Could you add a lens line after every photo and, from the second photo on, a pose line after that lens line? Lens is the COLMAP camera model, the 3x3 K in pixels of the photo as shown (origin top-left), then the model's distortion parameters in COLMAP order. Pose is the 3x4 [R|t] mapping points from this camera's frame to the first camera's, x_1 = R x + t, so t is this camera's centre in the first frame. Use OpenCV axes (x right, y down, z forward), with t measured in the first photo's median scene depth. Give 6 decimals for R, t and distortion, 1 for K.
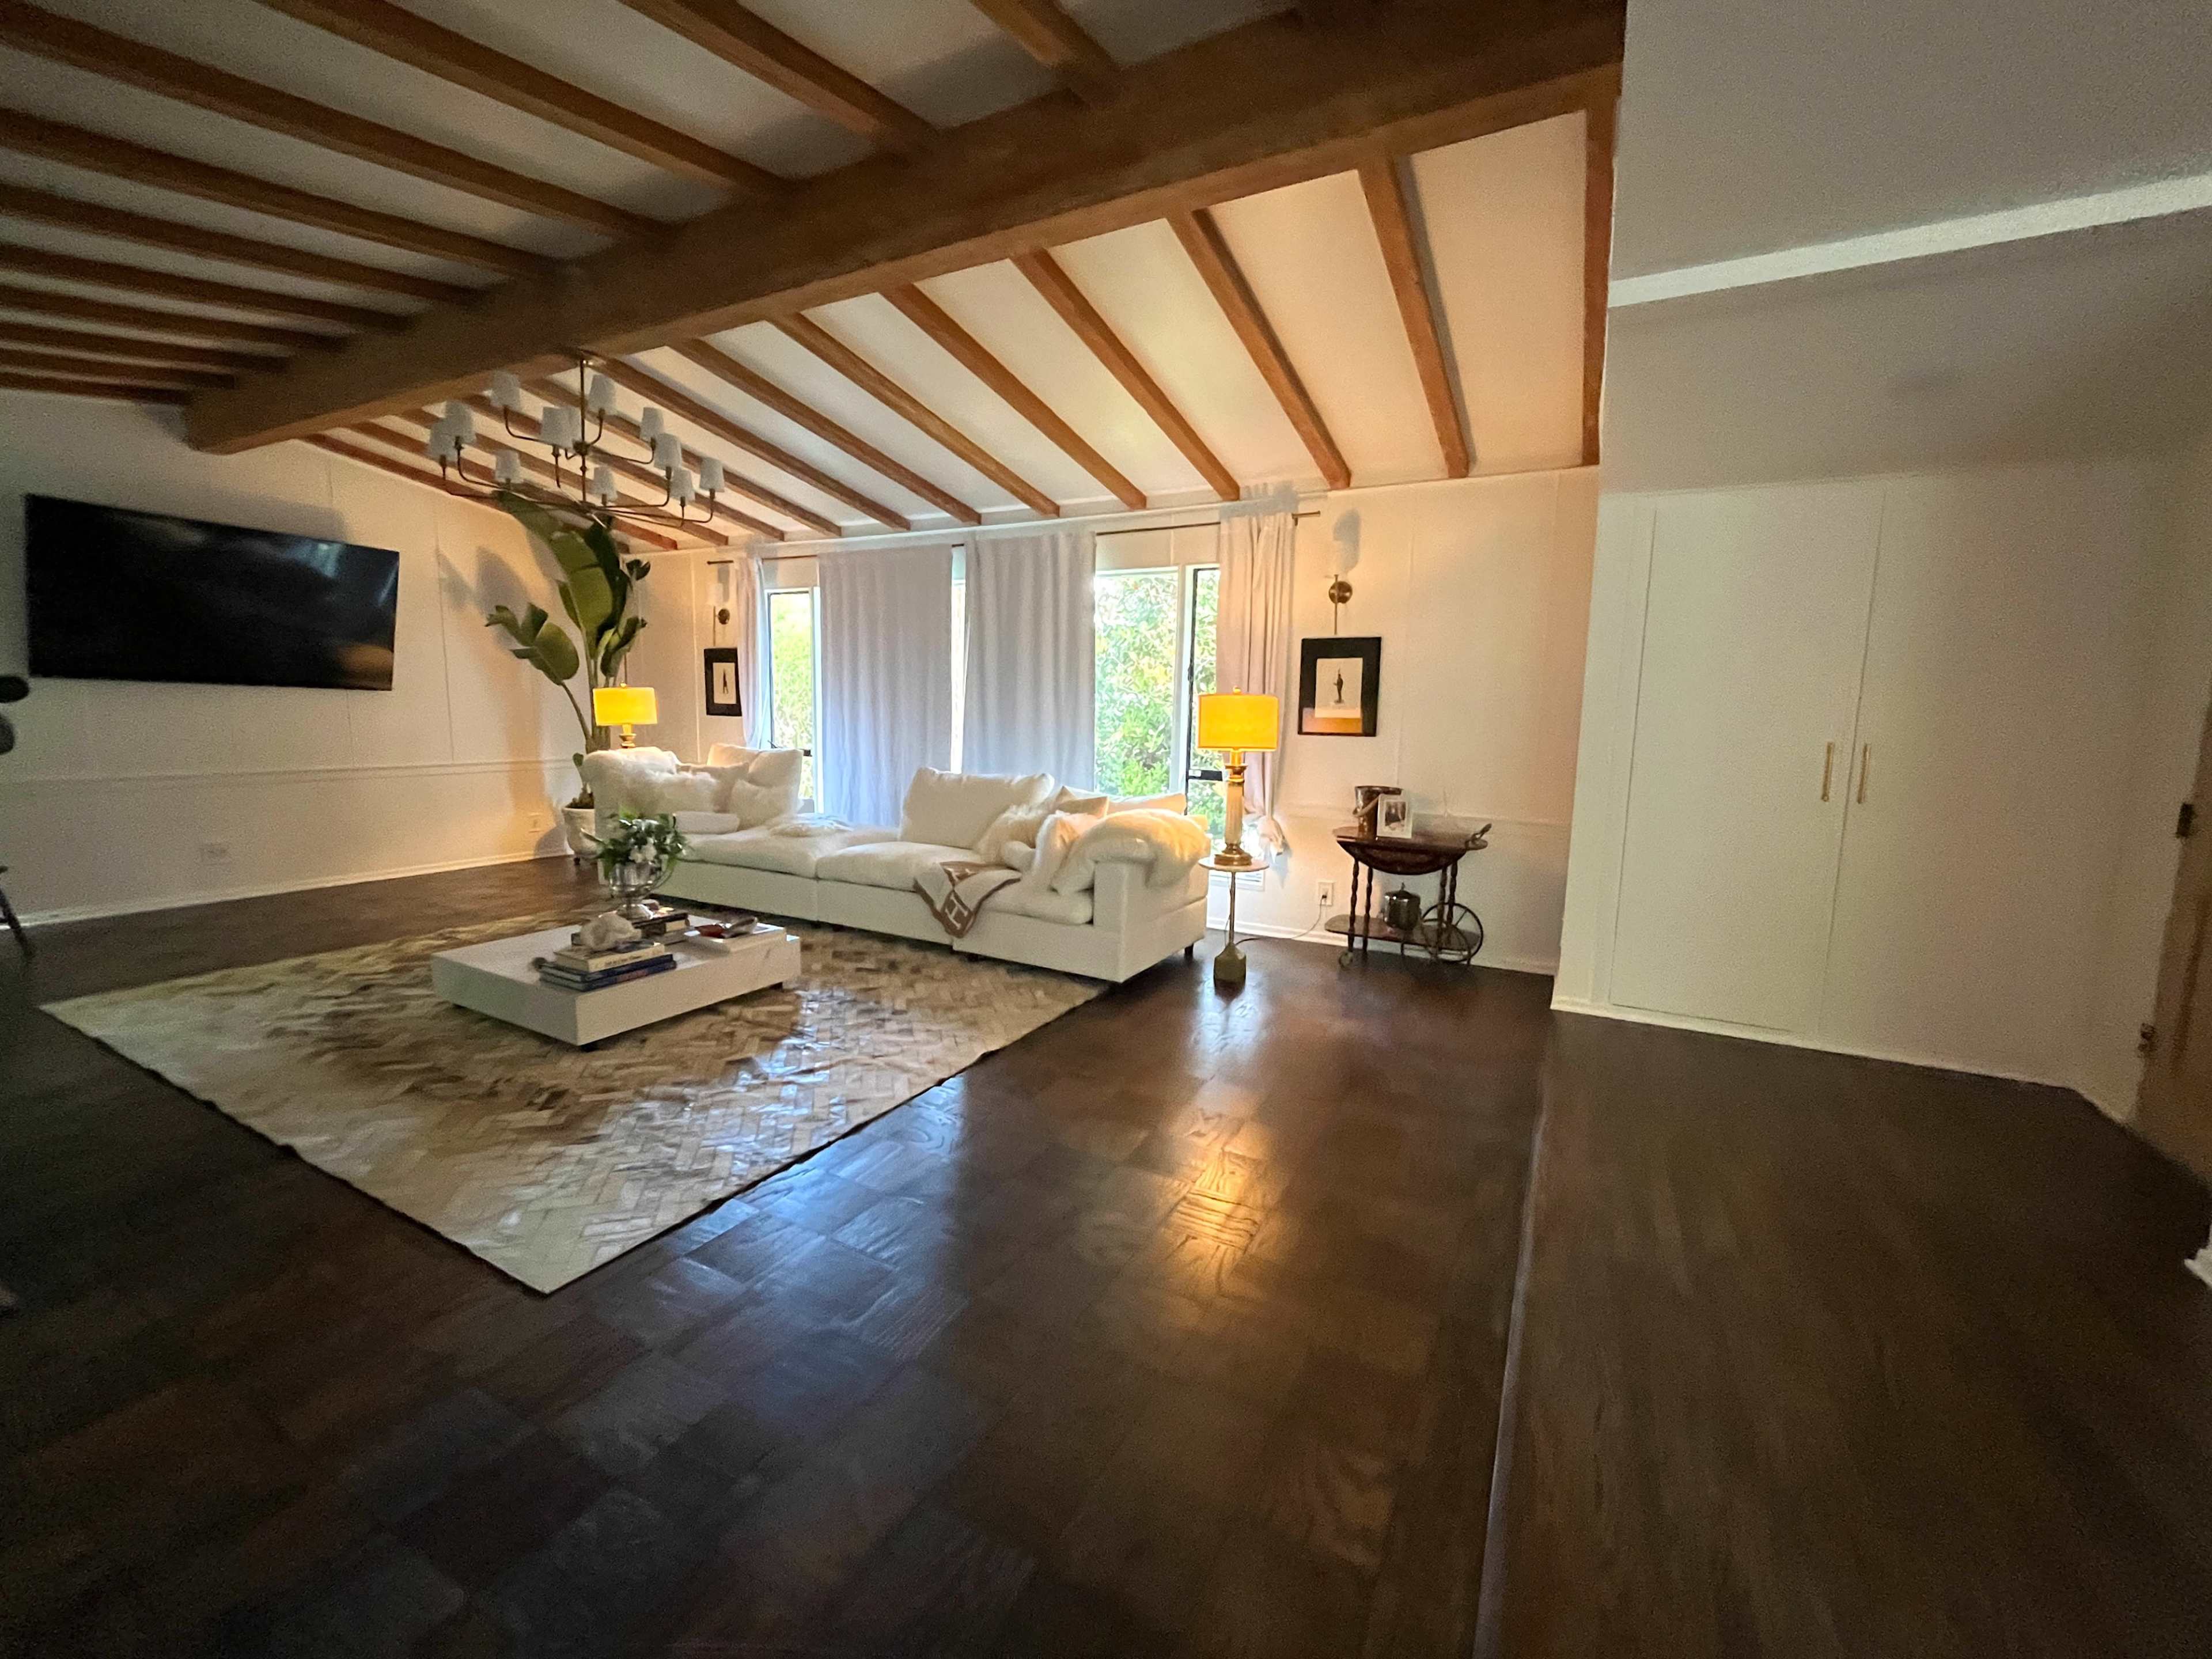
lens RADIAL K [[893.6, 0, 1098.5], [0, 893.6, 828.3], [0, 0, 1]] dist [-0.001720, -0.000475]
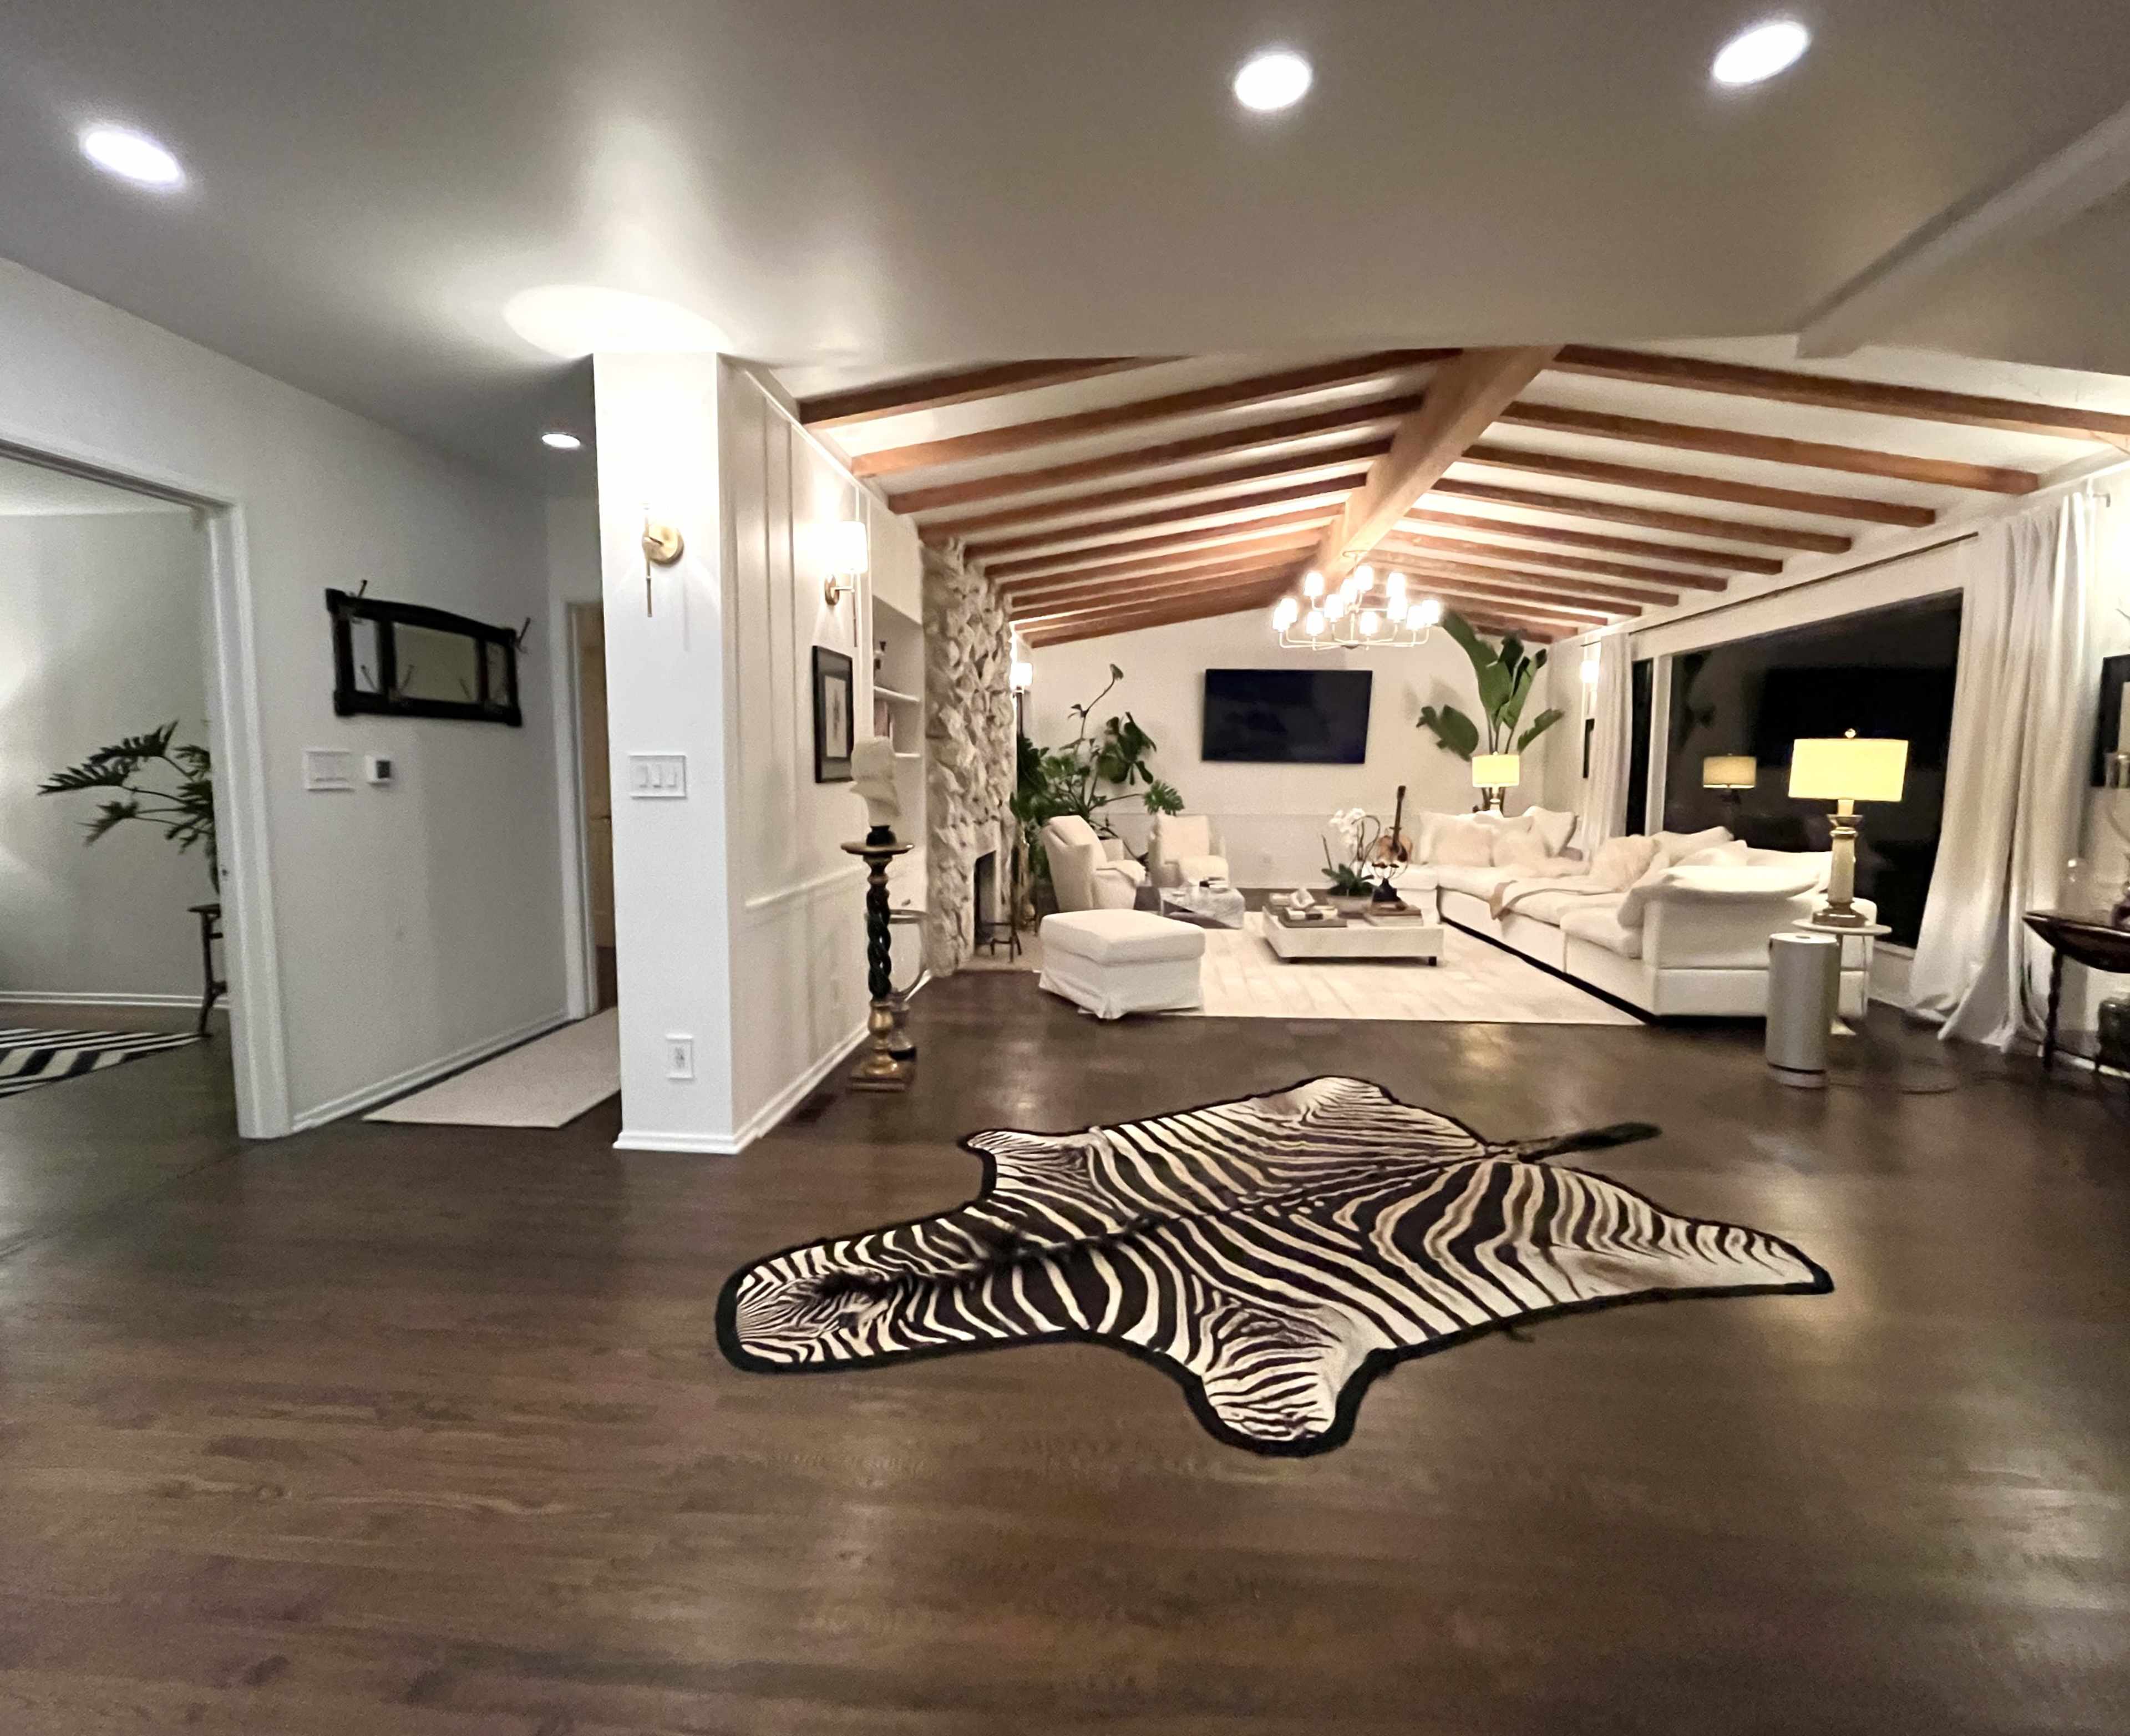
lens RADIAL K [[974.3, 0, 1076.1], [0, 974.3, 862.8], [0, 0, 1]] dist [-0.005514, -0.000879]
pose [[0.392952, 0.062412, -0.917439, 0.544649], [-0.114702, 0.993229, 0.018439, 0.034735], [0.912377, 0.097987, 0.397450, -0.070496]]
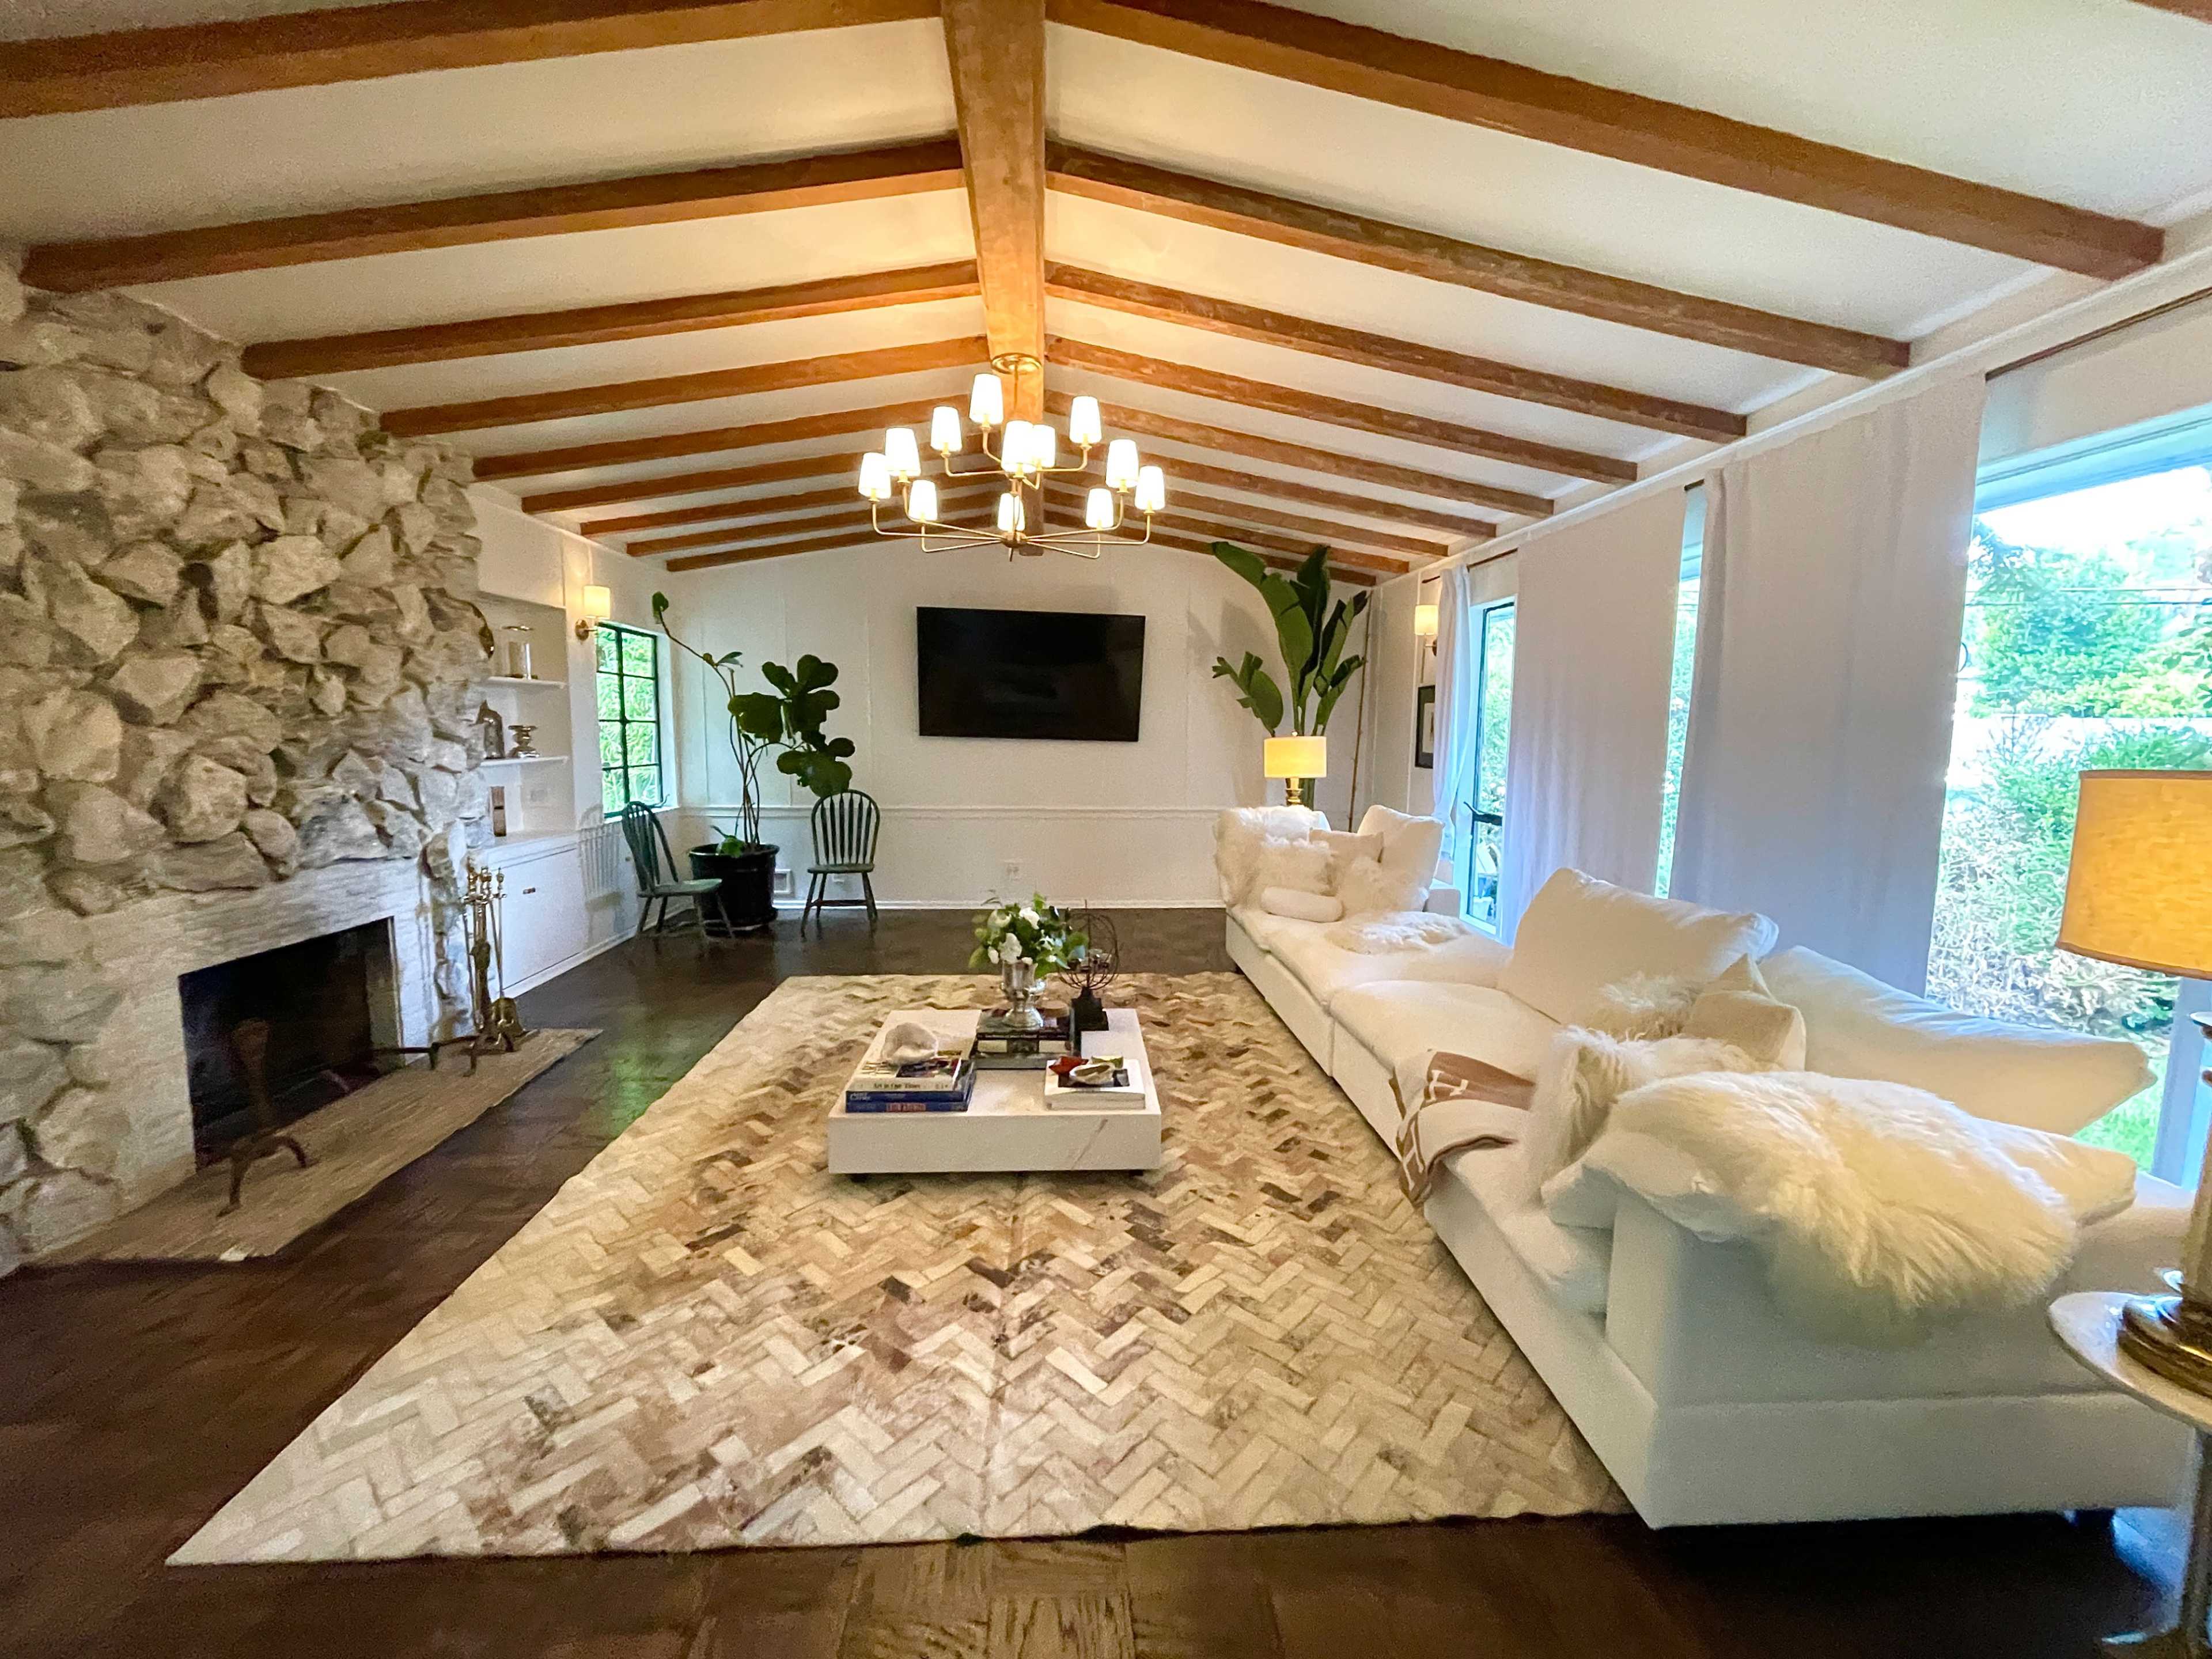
lens RADIAL K [[893.6, 0, 1102.9], [0, 893.6, 820.3], [0, 0, 1]] dist [-0.001720, -0.000475]
pose [[0.526972, 0.068840, -0.847090, 0.137932], [-0.110394, 0.993814, 0.012088, -0.070282], [0.842682, 0.087144, 0.531312, 0.400758]]
